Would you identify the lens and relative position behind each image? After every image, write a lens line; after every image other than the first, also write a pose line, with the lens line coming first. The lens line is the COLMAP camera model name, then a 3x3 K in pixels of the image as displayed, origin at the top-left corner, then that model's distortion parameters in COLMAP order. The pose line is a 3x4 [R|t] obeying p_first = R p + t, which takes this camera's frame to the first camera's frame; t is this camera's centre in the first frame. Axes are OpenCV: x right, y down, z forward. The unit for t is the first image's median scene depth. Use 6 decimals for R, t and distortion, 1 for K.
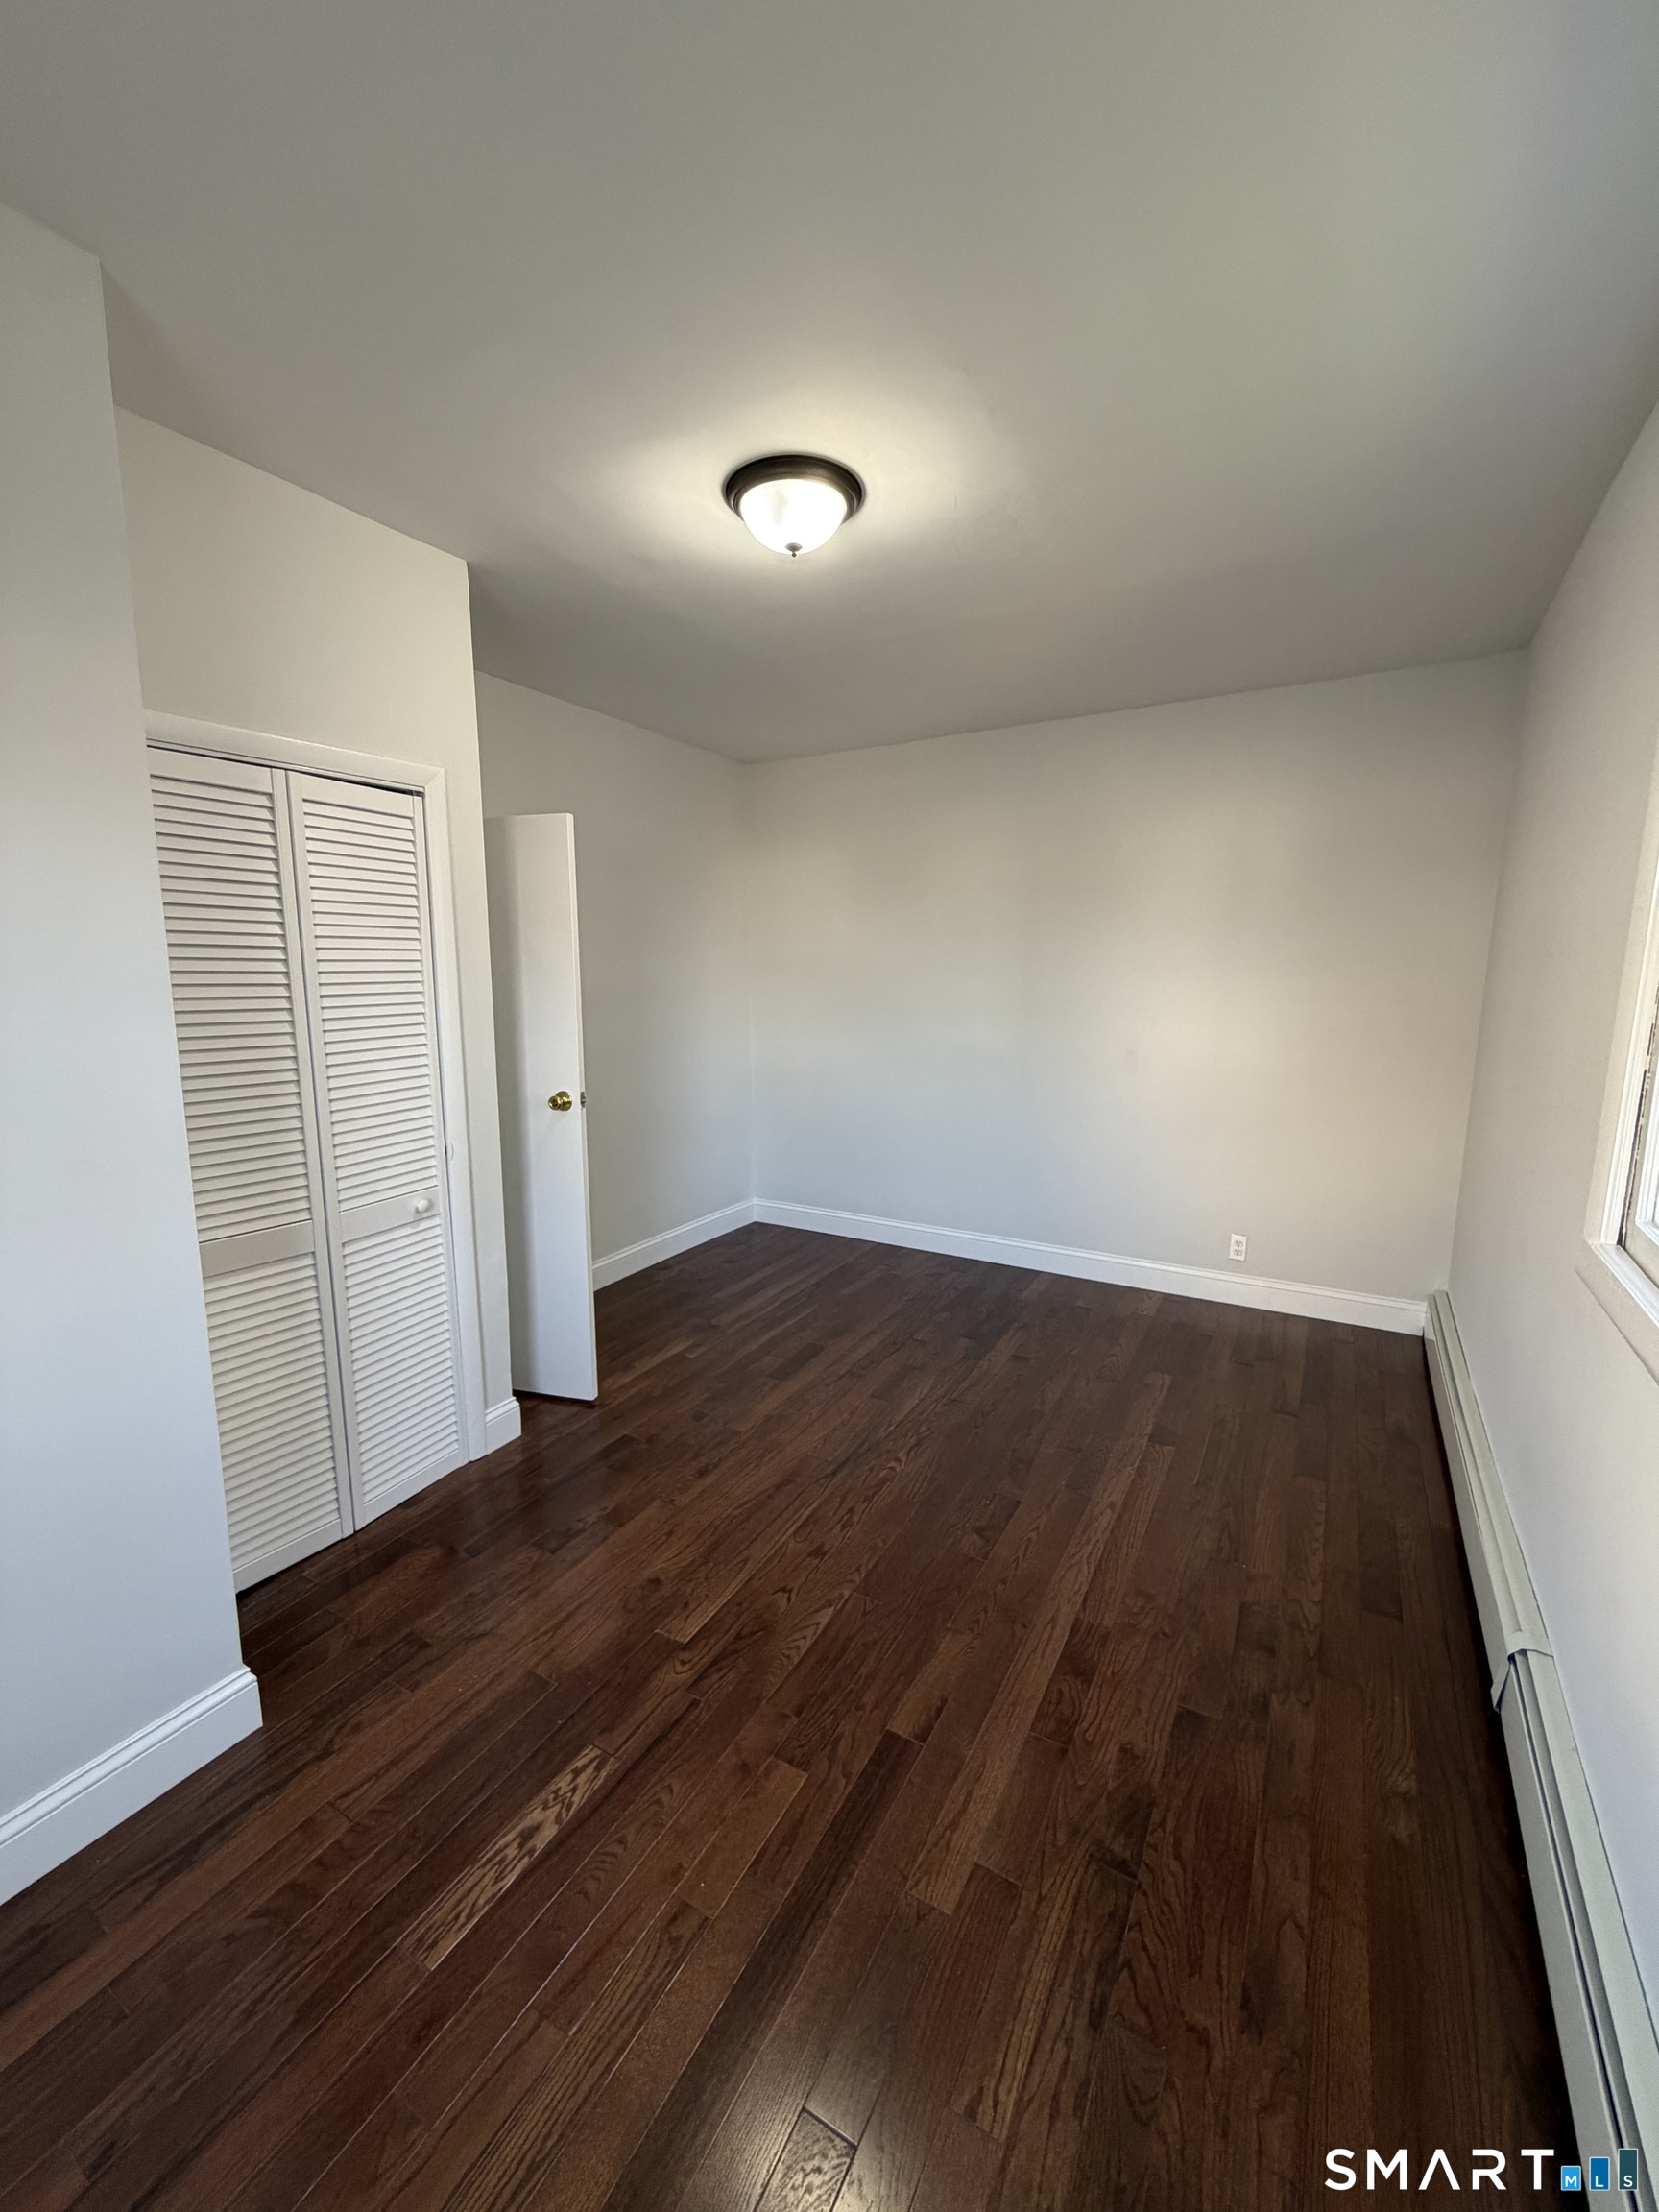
lens RADIAL K [[884.6, 0, 828.0], [0, 884.6, 1105.2], [0, 0, 1]] dist [0.001301, 0.000173]
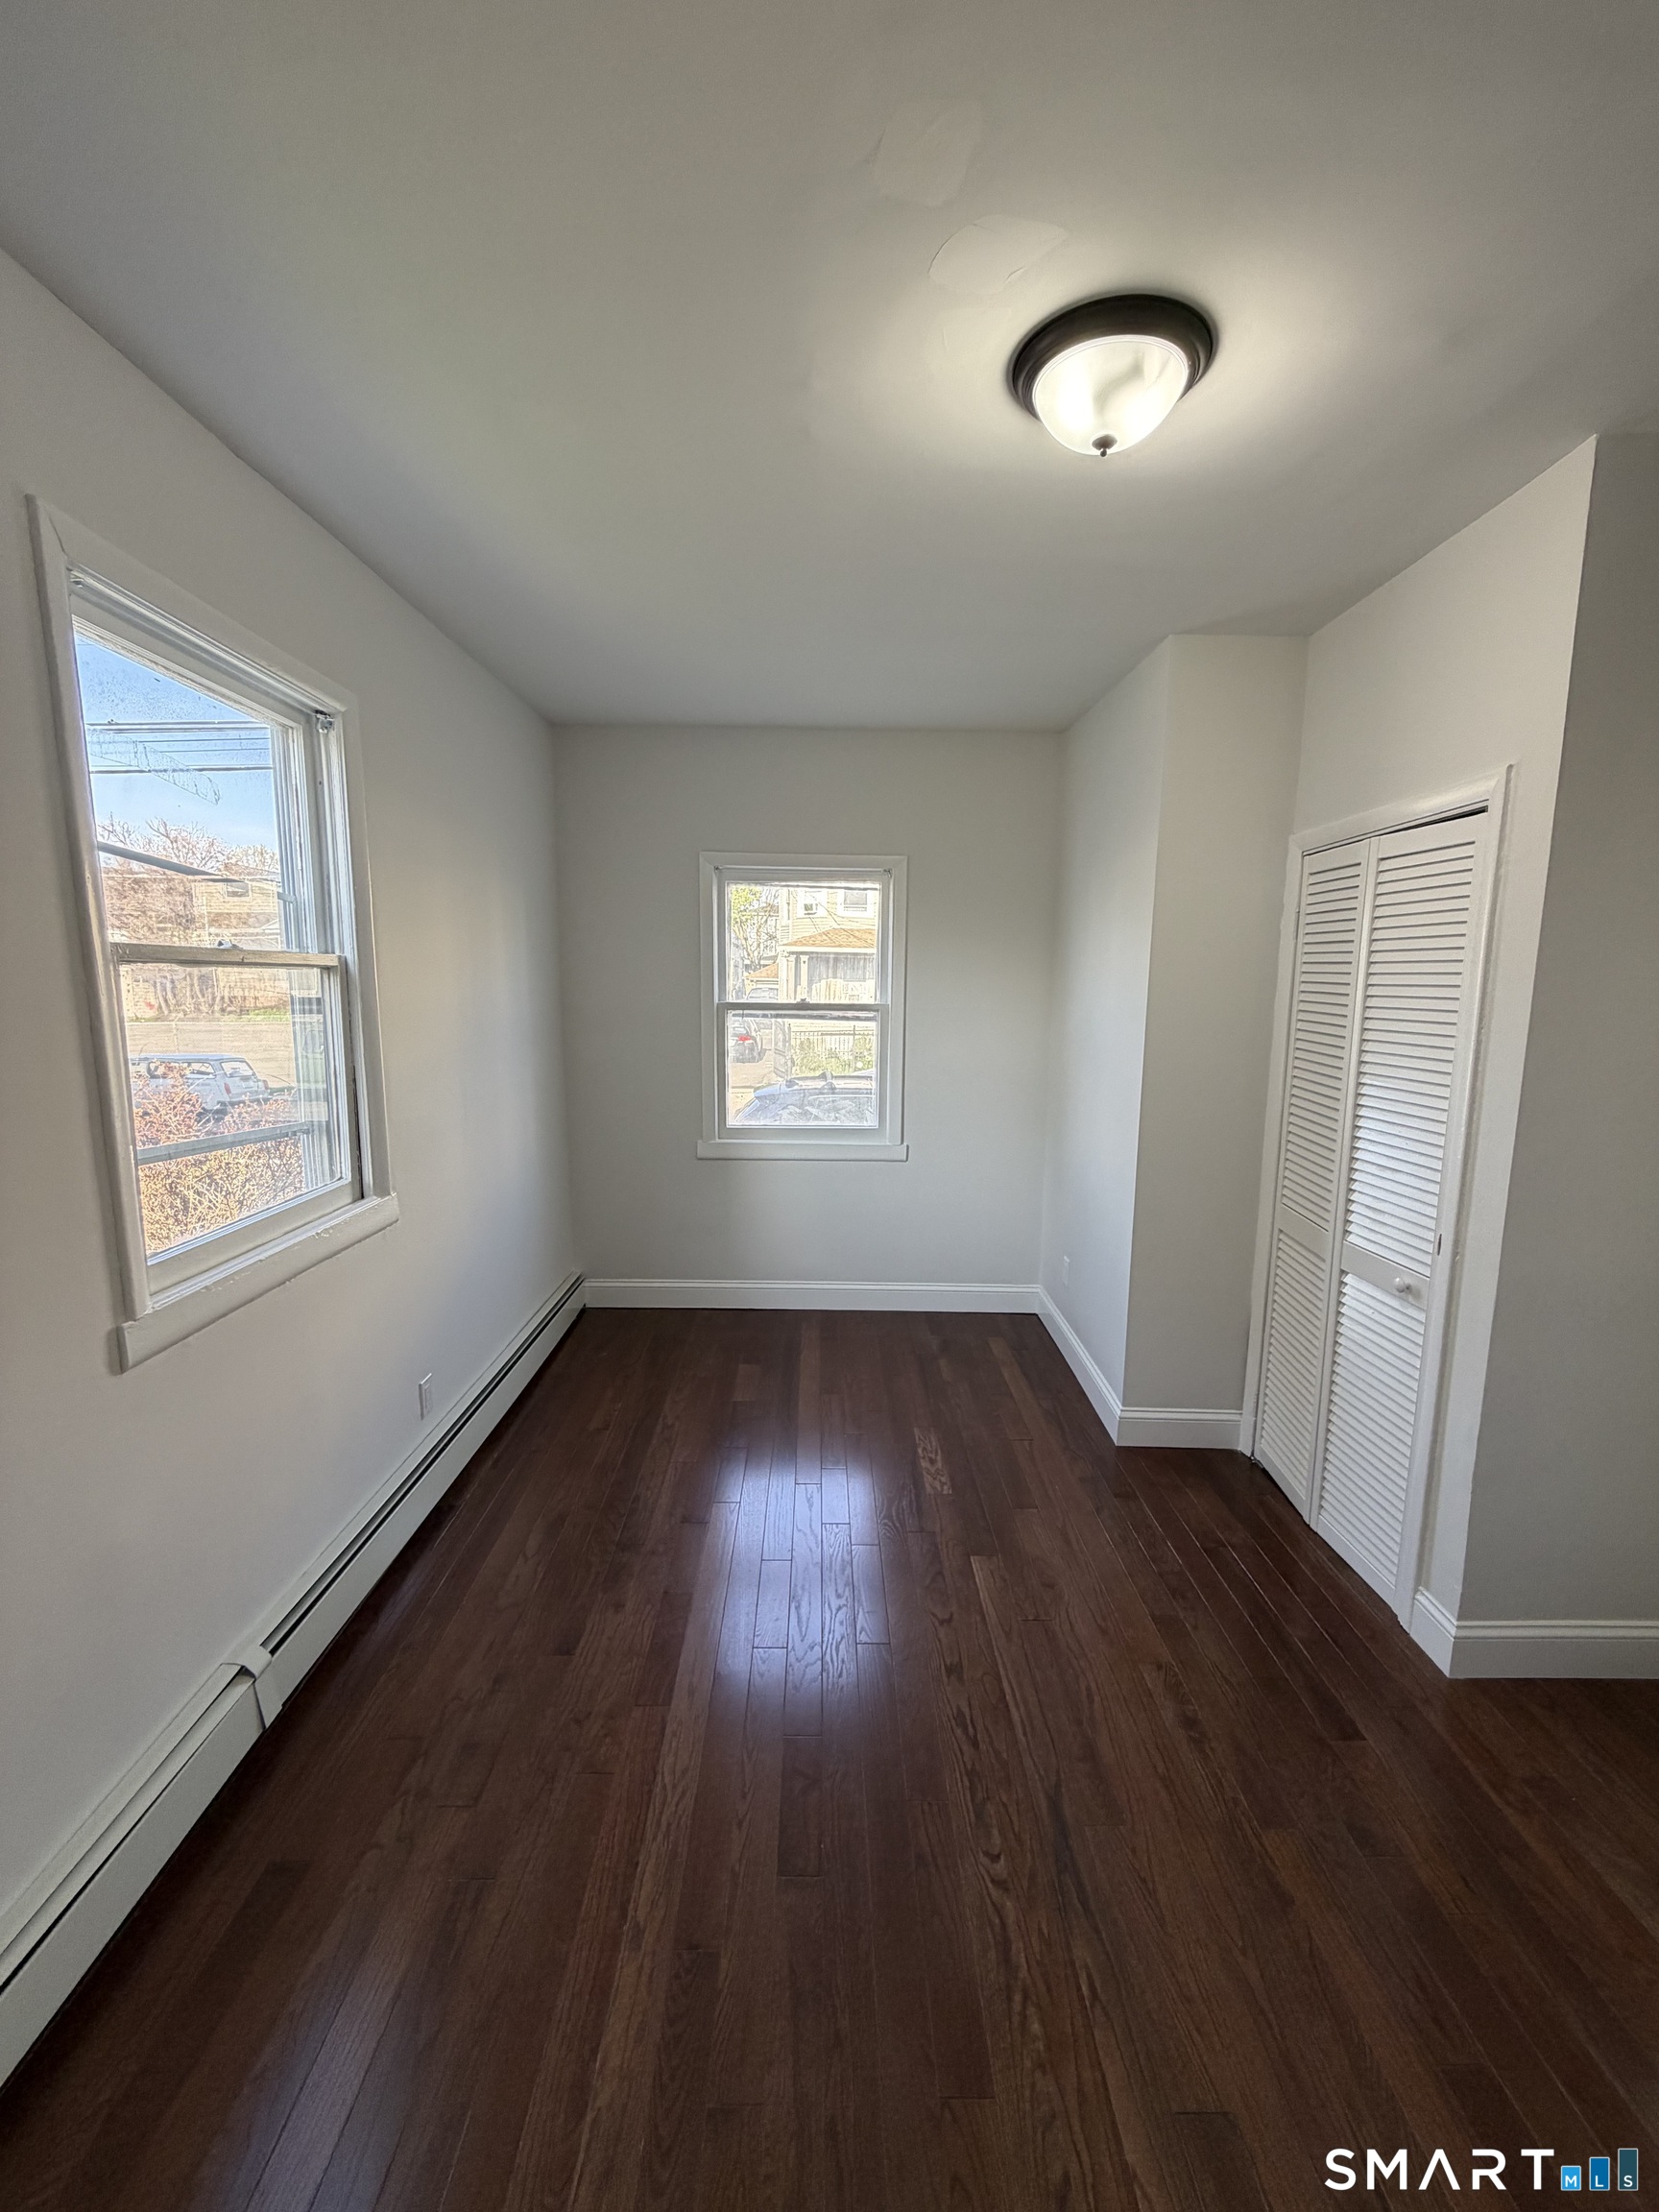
lens RADIAL K [[884.6, 0, 825.2], [0, 884.6, 1103.9], [0, 0, 1]] dist [0.001301, 0.000173]
pose [[-0.861241, 0.062263, -0.504368, 0.574806], [-0.093636, 0.956033, 0.277909, -0.305502], [0.499496, 0.286574, -0.817545, 1.675311]]
